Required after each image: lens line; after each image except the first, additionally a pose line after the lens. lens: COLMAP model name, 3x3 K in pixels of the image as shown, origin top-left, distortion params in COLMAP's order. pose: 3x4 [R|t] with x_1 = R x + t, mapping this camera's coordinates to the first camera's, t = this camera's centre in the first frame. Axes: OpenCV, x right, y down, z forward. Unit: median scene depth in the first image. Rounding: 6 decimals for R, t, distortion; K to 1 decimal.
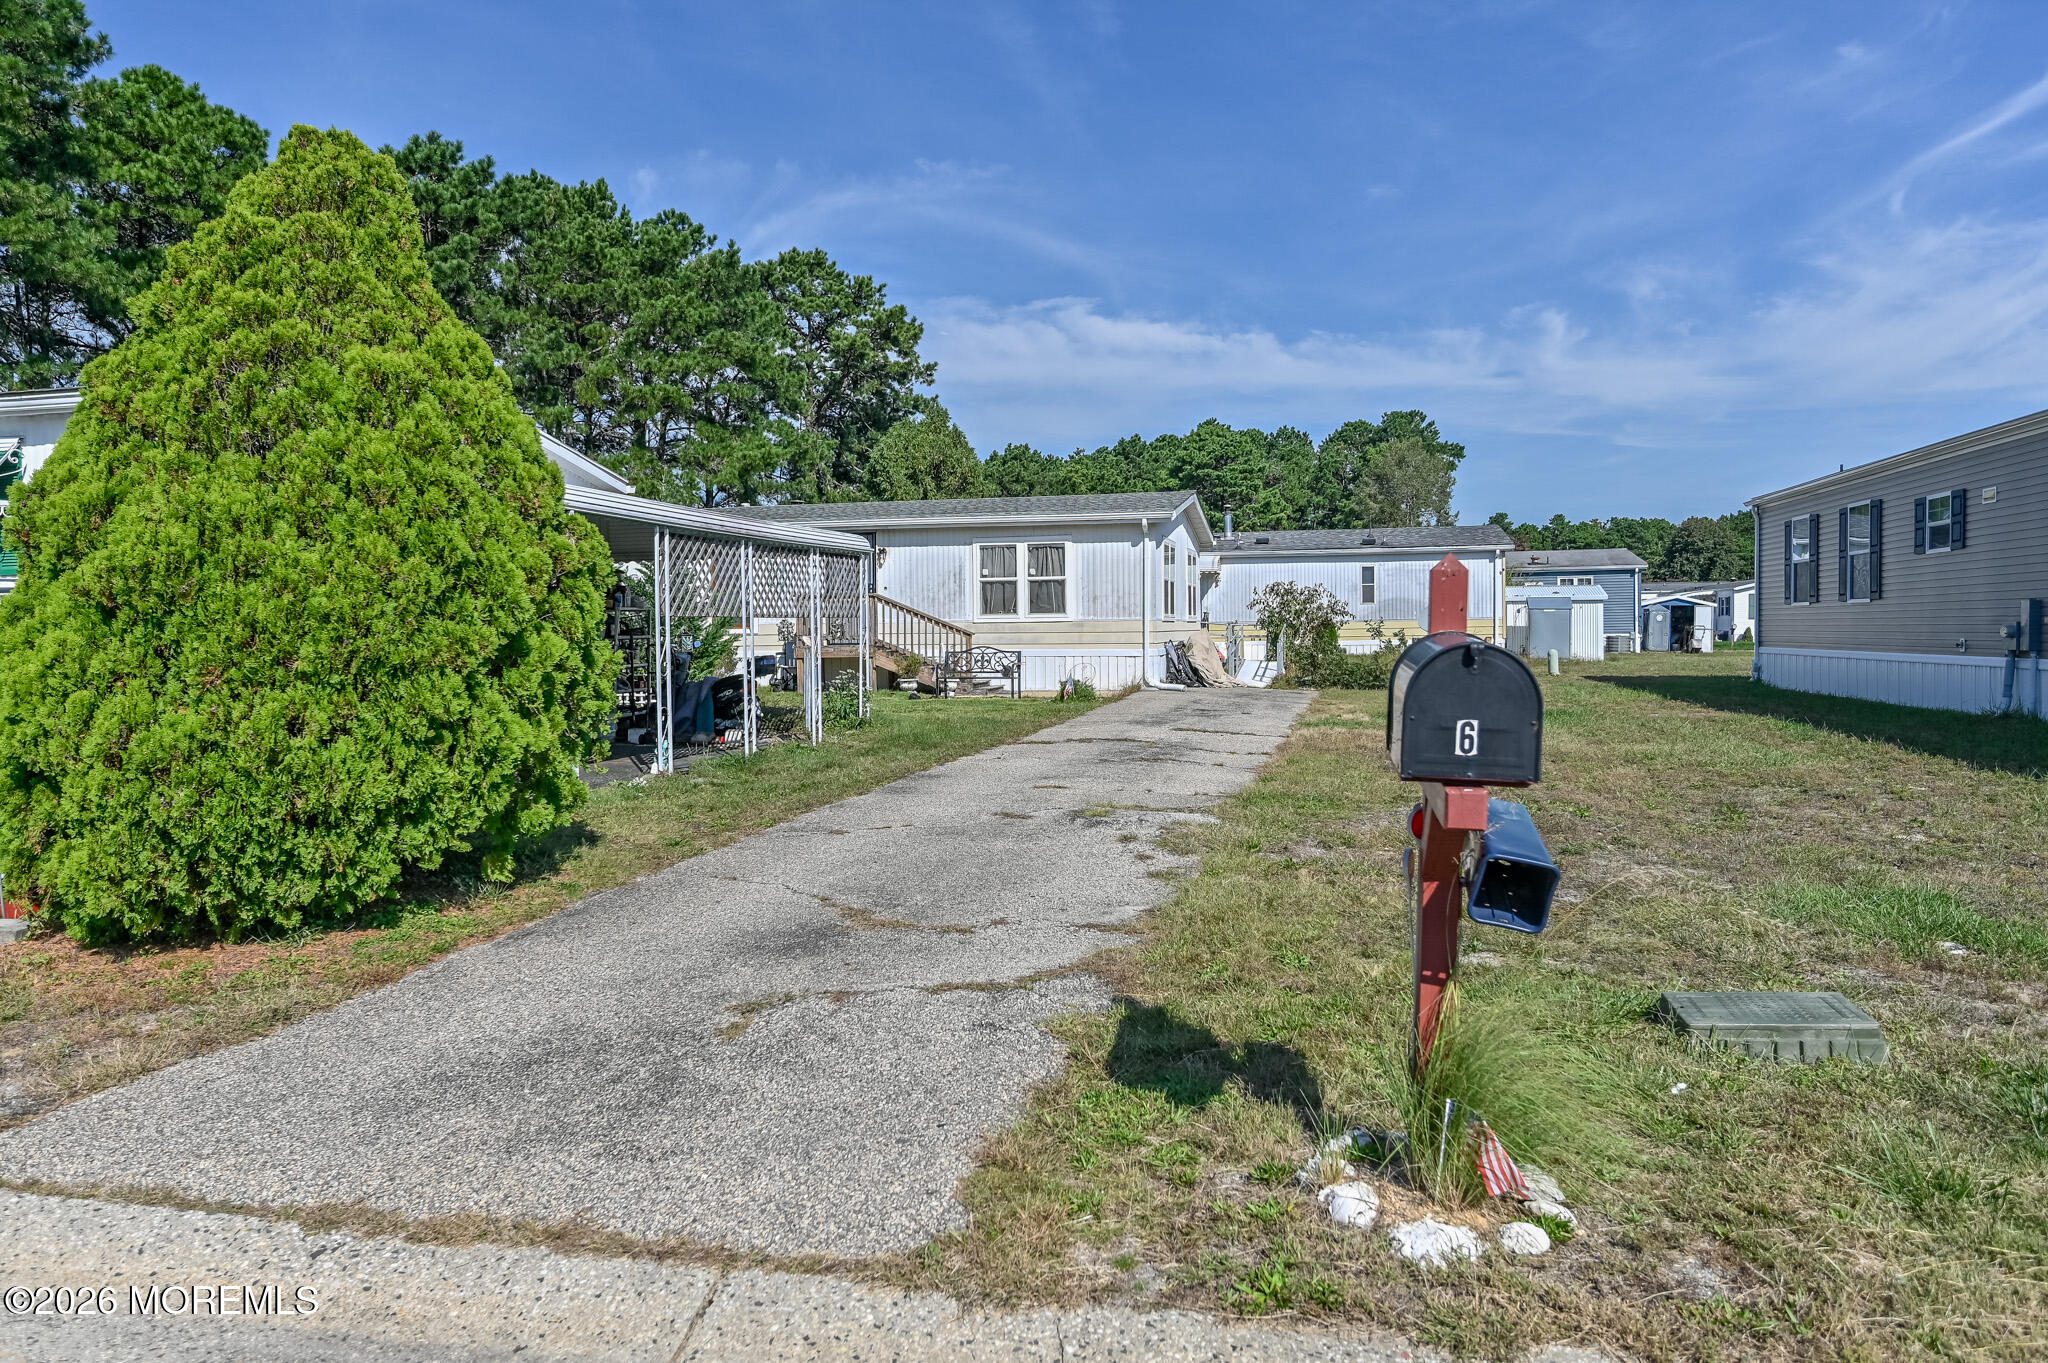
lens RADIAL K [[1351.4, 0, 1024.0], [0, 1351.4, 681.5], [0, 0, 1]] dist [-0.001078, -0.000199]
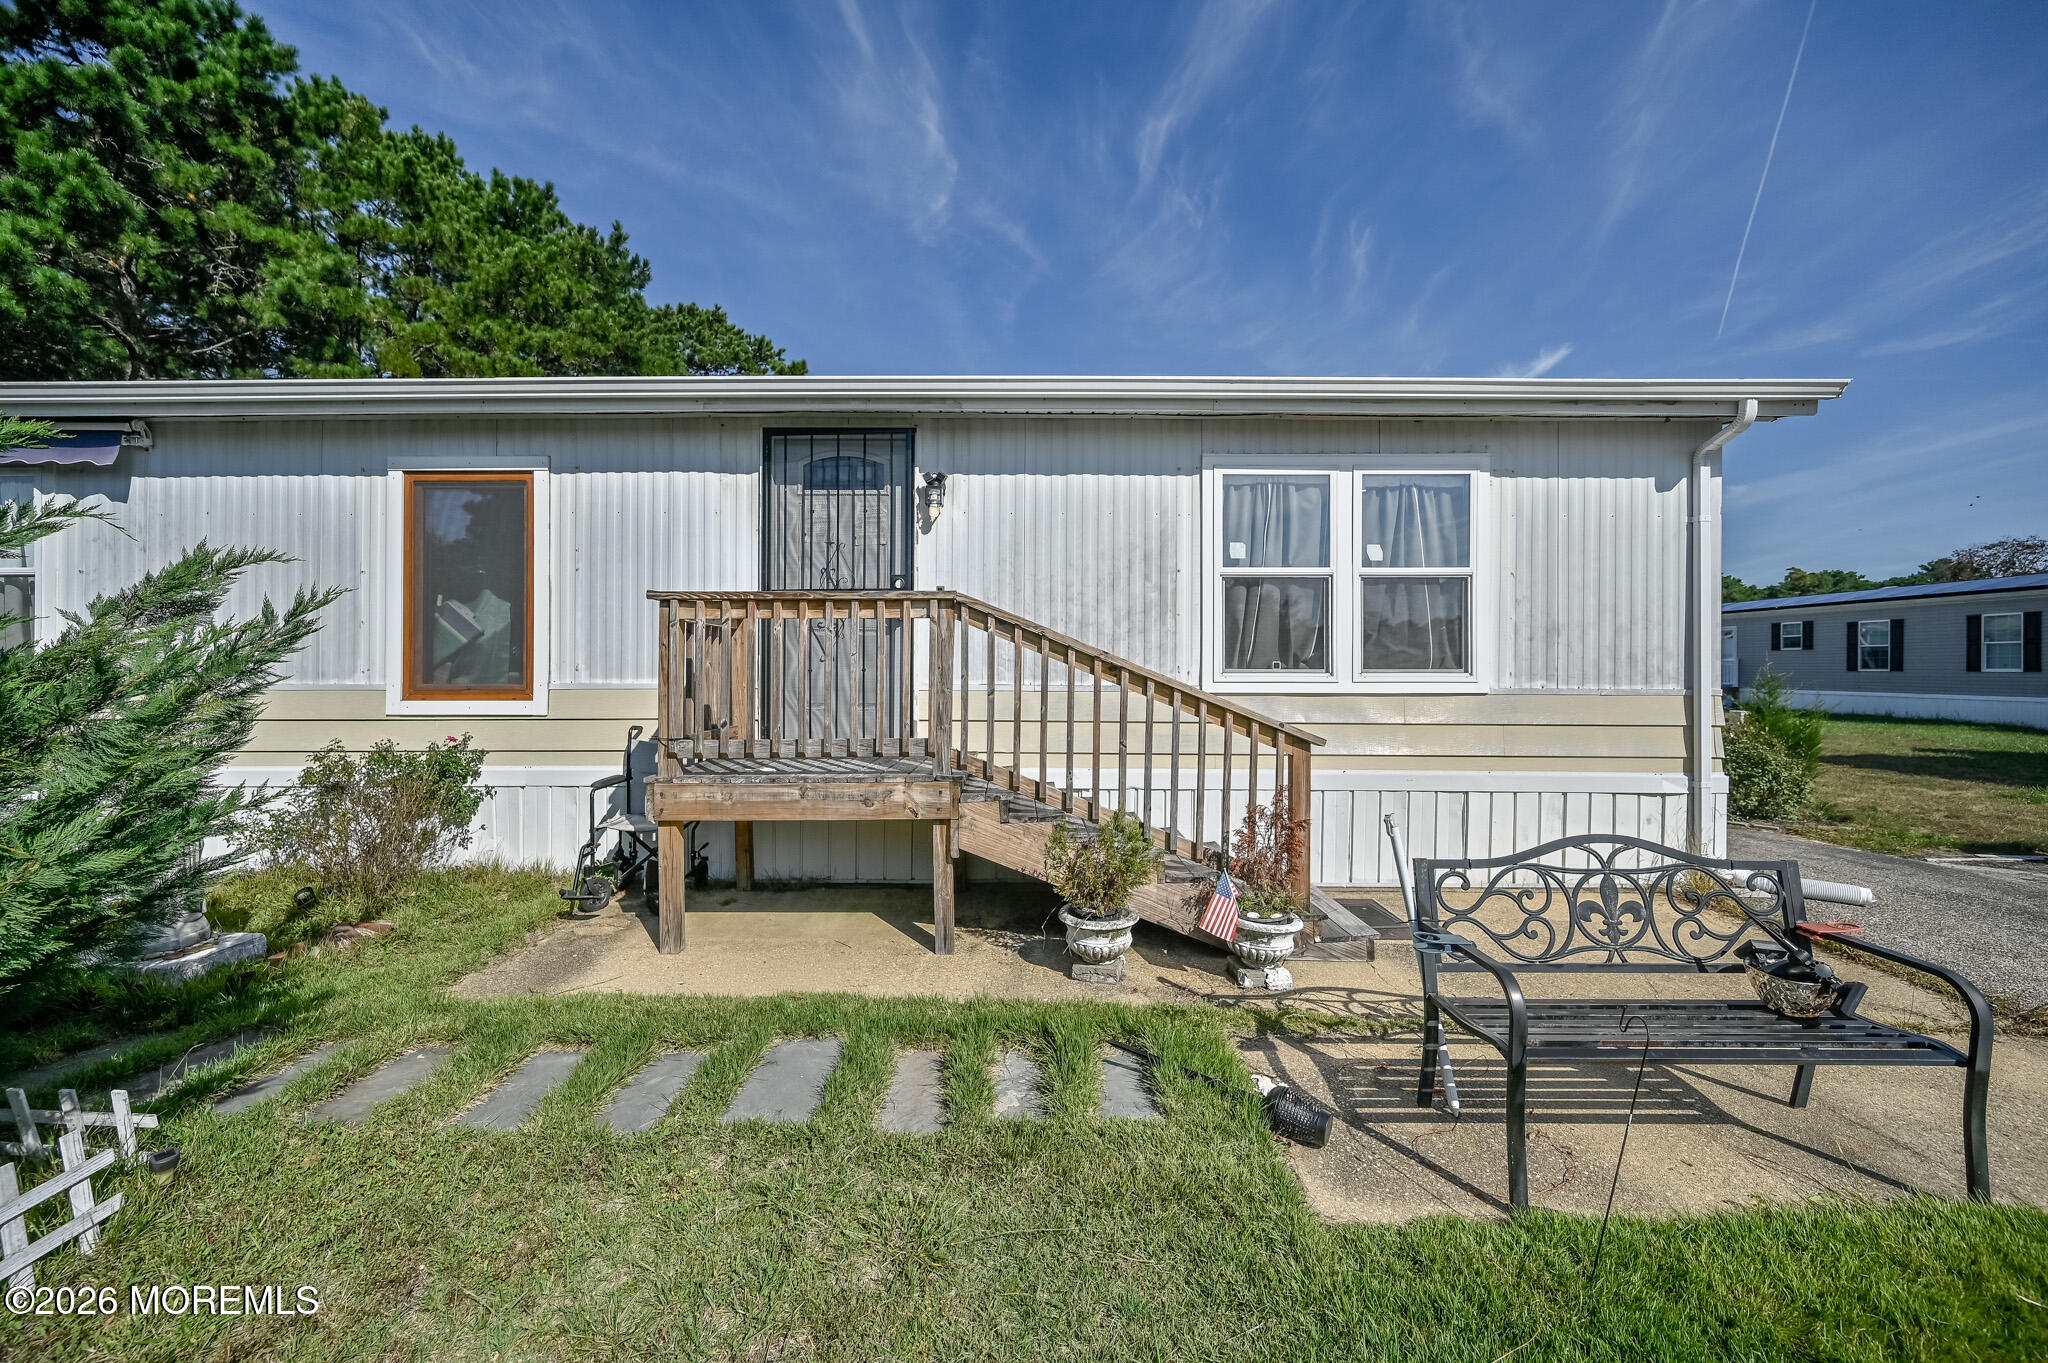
lens RADIAL K [[797.5, 0, 1036.5], [0, 797.5, 672.6], [0, 0, 1]] dist [-0.000730, -0.000076]
pose [[0.971115, 0.010028, 0.238399, -0.131436], [-0.002321, 0.999466, -0.032586, -0.042504], [-0.238599, 0.031092, 0.970620, 0.818504]]
